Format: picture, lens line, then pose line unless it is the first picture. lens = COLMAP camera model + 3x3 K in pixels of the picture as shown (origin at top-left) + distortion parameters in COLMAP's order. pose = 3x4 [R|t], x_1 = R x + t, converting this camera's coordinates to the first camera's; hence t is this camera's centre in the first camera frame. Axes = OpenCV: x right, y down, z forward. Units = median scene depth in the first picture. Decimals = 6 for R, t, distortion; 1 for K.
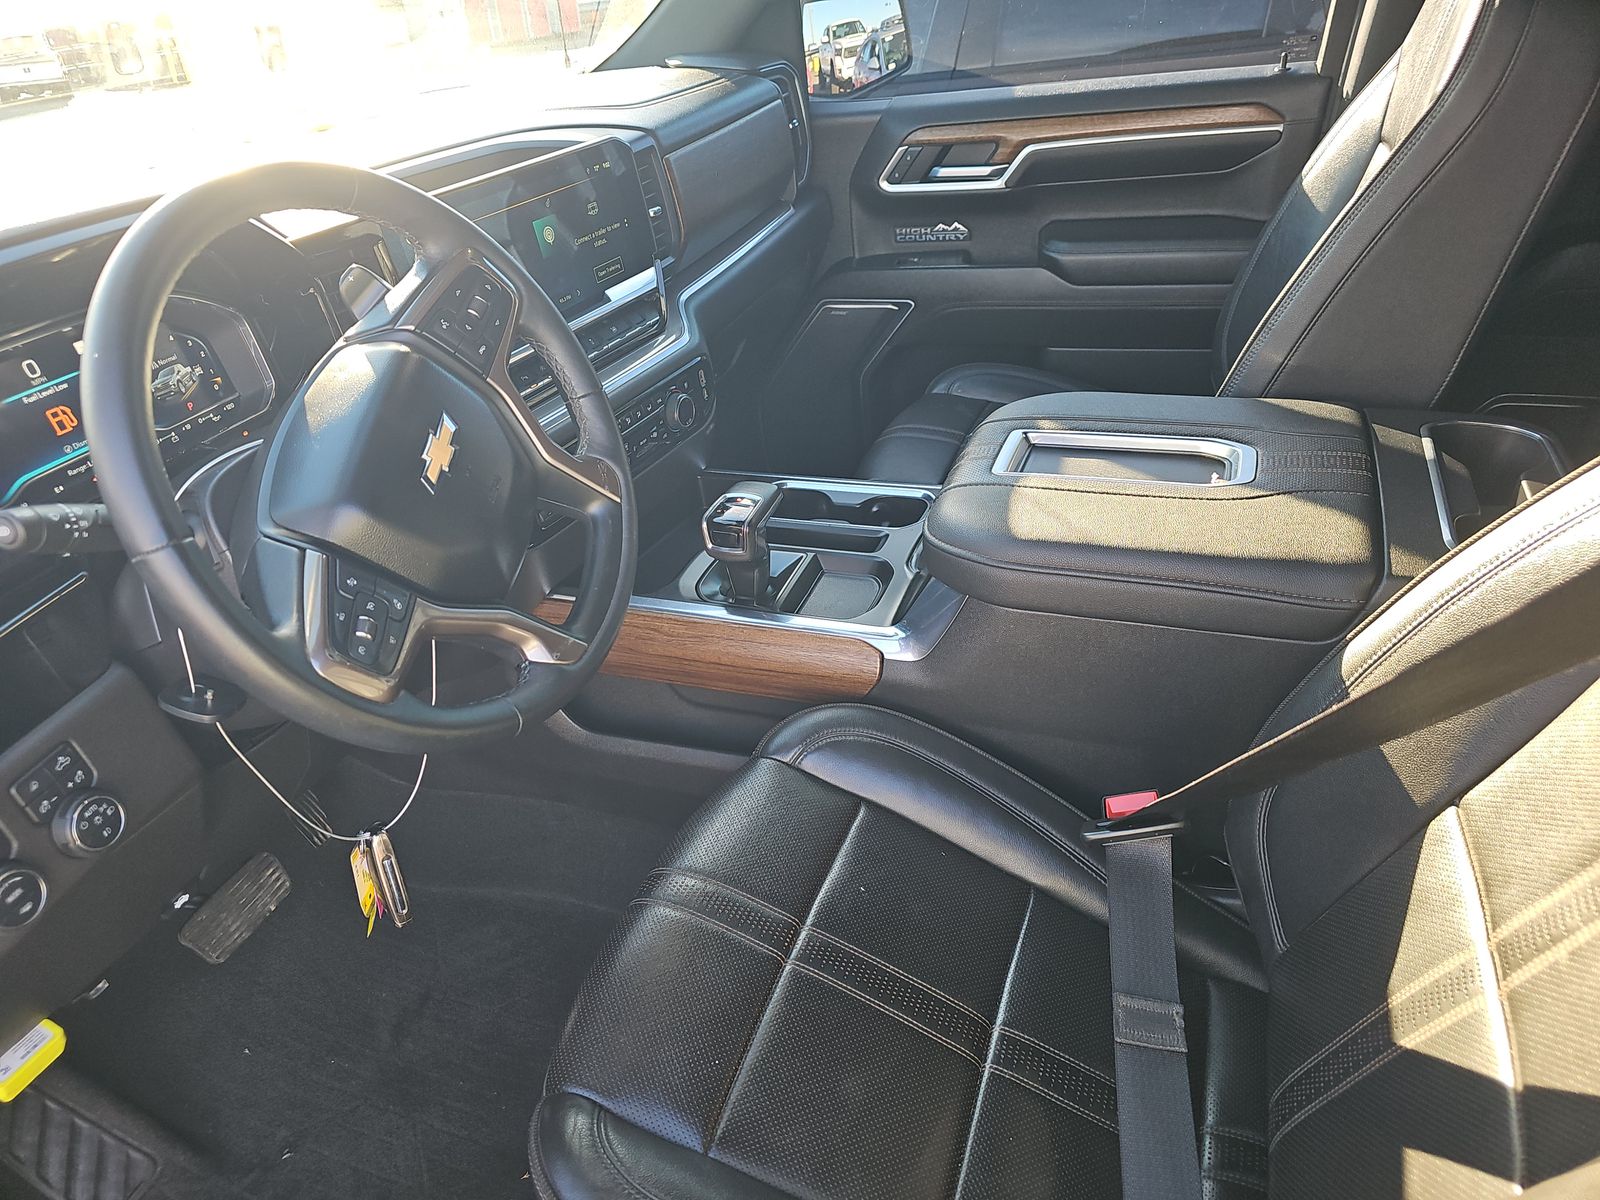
lens RADIAL K [[1080.8, 0, 831.6], [0, 1080.8, 601.6], [0, 0, 1]] dist [0.038382, -0.032677]
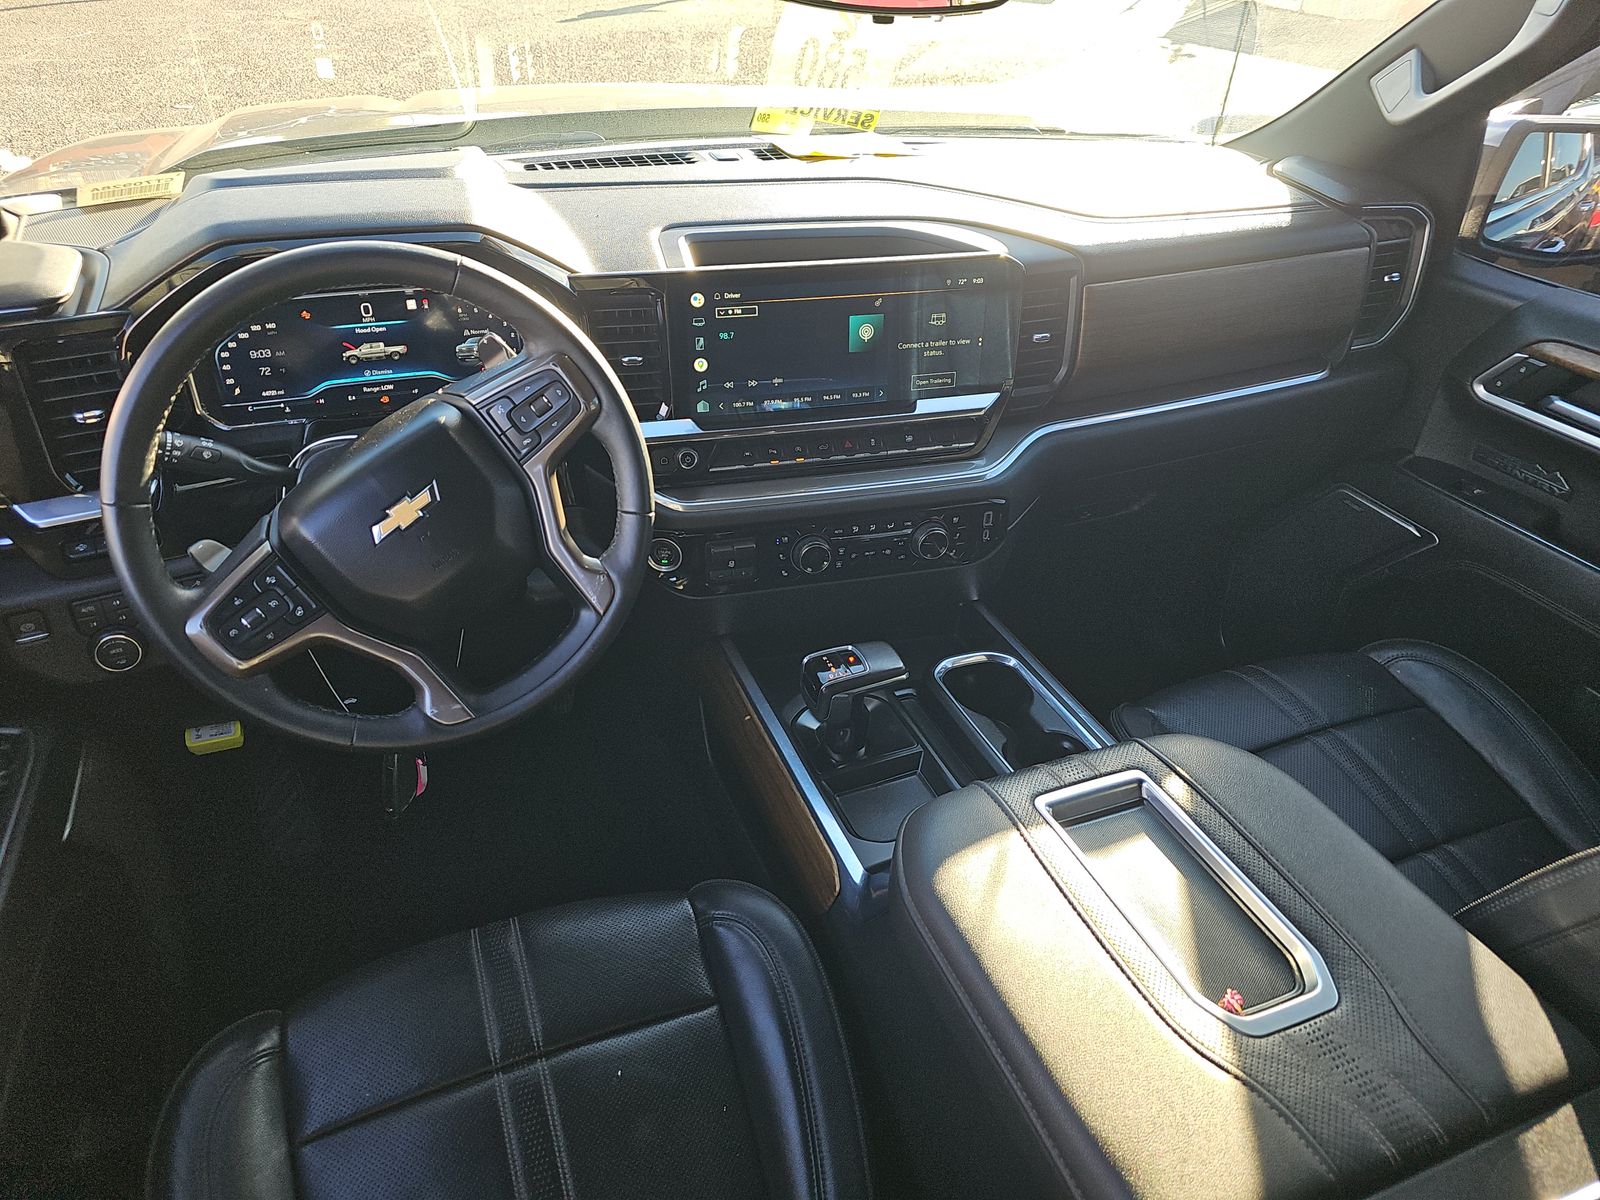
lens RADIAL K [[1088.6, 0, 807.5], [0, 1088.6, 619.8], [0, 0, 1]] dist [0.043309, -0.043097]
pose [[0.660471, 0.508916, -0.552071, 0.415361], [-0.470754, 0.853469, 0.223565, -0.334899], [0.584951, 0.112232, 0.803266, 0.216984]]
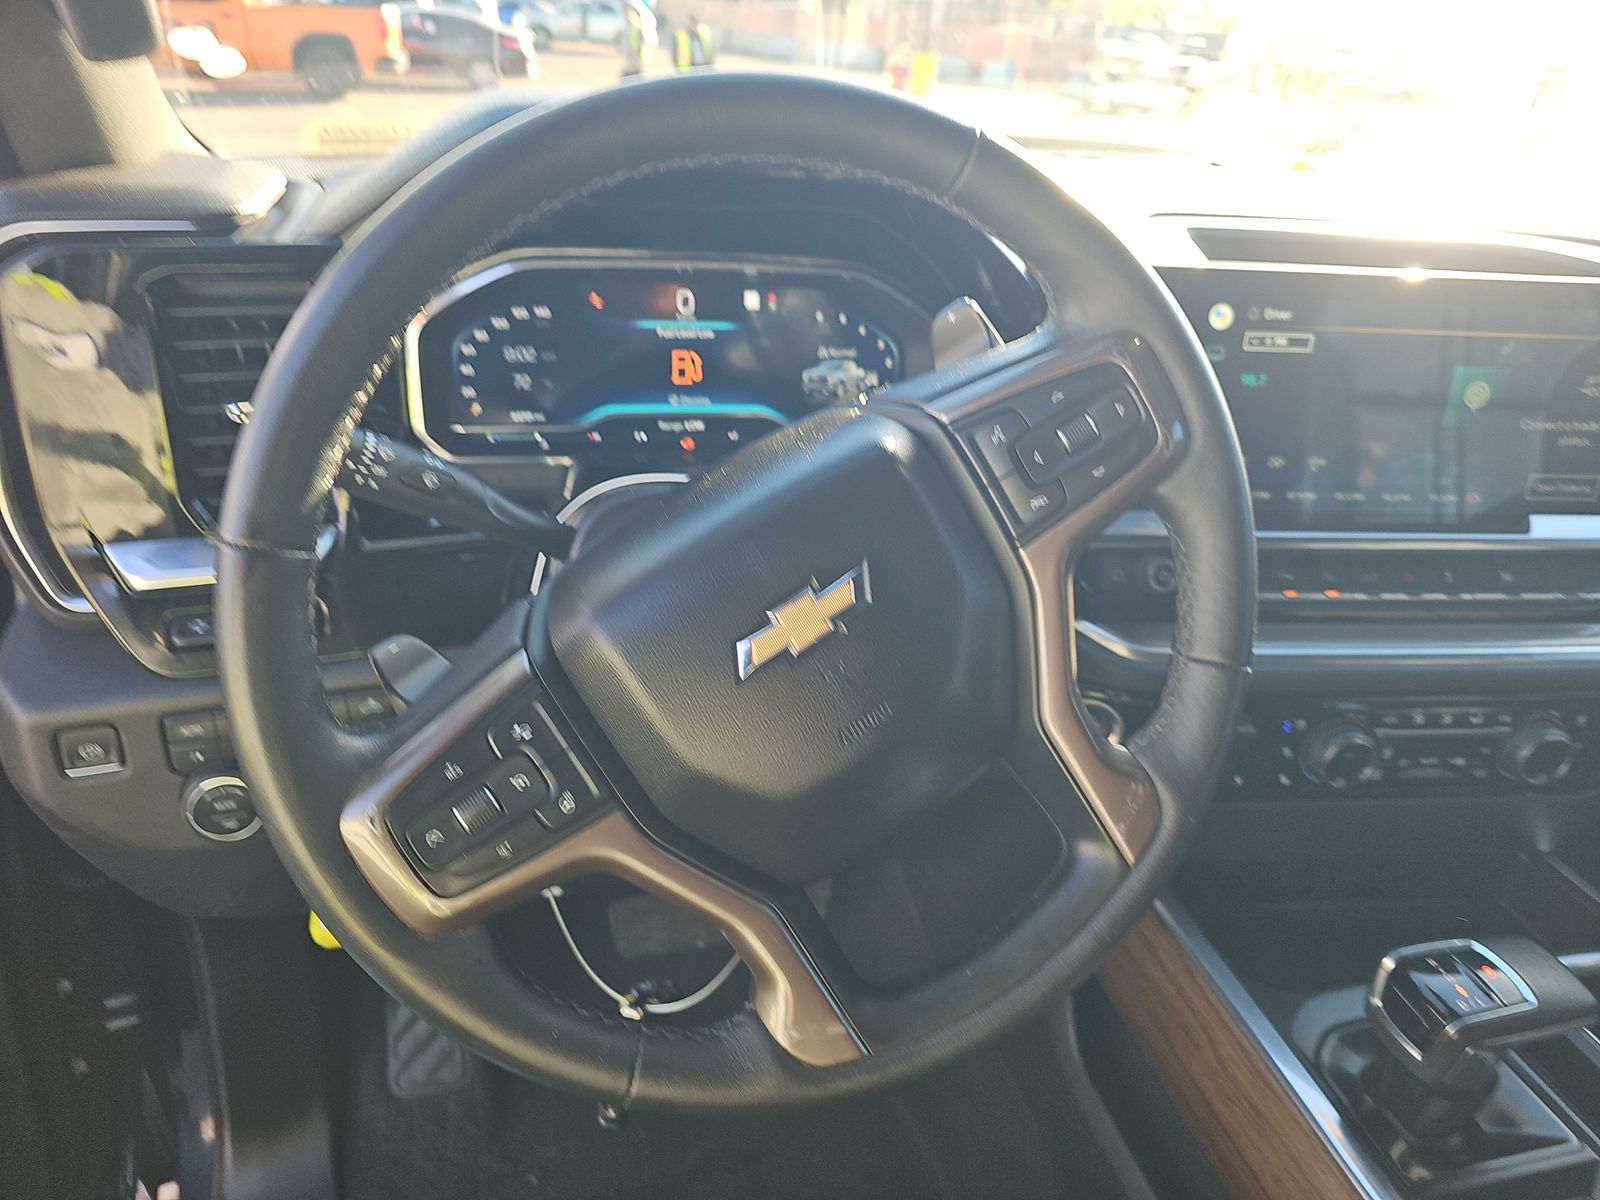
lens RADIAL K [[1088.6, 0, 807.5], [0, 1088.6, 619.8], [0, 0, 1]] dist [0.043309, -0.043097]
pose [[0.535649, 0.493650, -0.685121, 0.016499], [-0.534935, 0.826139, 0.177028, -0.159195], [0.653395, 0.271670, 0.706591, 0.401939]]
